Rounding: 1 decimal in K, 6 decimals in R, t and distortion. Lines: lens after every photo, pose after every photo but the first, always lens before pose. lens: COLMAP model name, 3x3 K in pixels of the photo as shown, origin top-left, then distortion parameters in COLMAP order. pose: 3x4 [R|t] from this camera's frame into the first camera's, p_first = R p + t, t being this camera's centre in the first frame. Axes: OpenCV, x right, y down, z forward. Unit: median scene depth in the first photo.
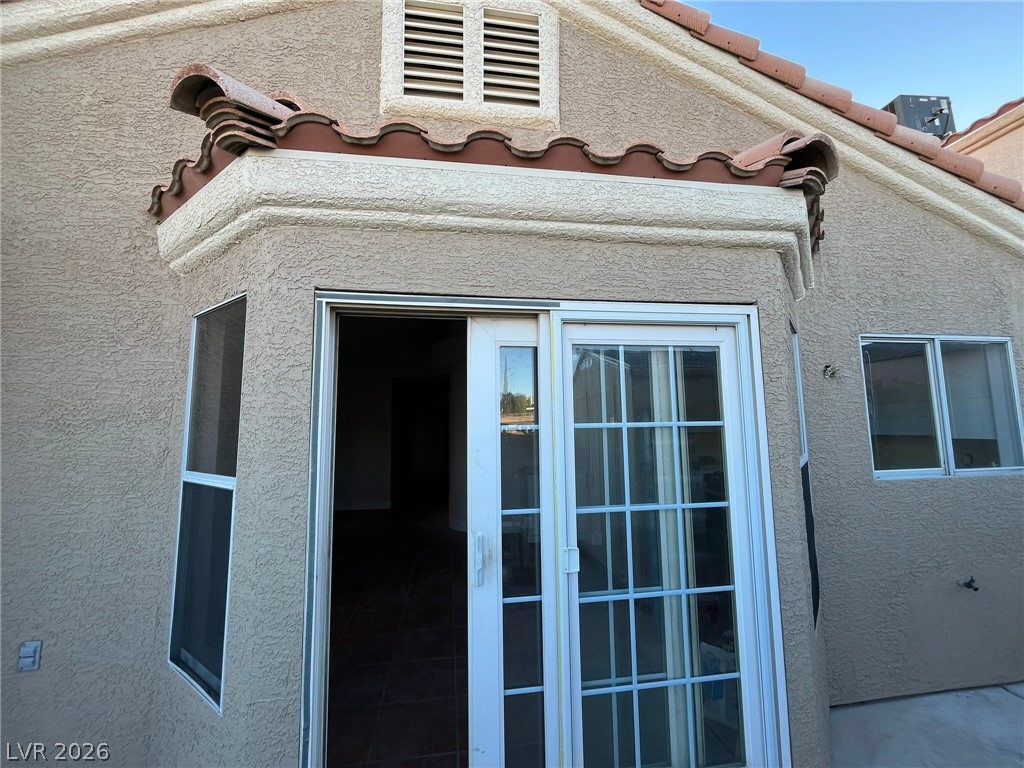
lens RADIAL K [[412.6, 0, 512.0], [0, 412.6, 384.0], [0, 0, 1]] dist [-0.001953, -0.000432]
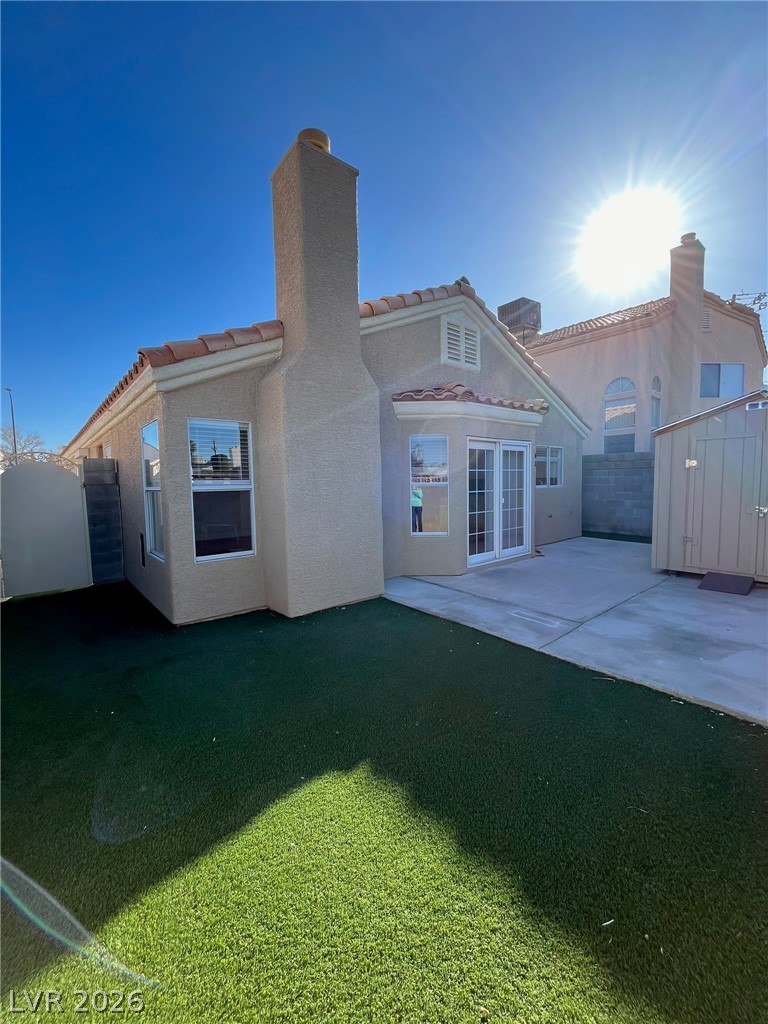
lens RADIAL K [[412.6, 0, 384.0], [0, 412.6, 512.0], [0, 0, 1]] dist [-0.001953, -0.000432]
pose [[0.851938, -0.037134, 0.522325, -2.245016], [-0.049798, 0.987216, 0.151408, -0.041035], [-0.521270, -0.155001, 0.839197, -1.420827]]
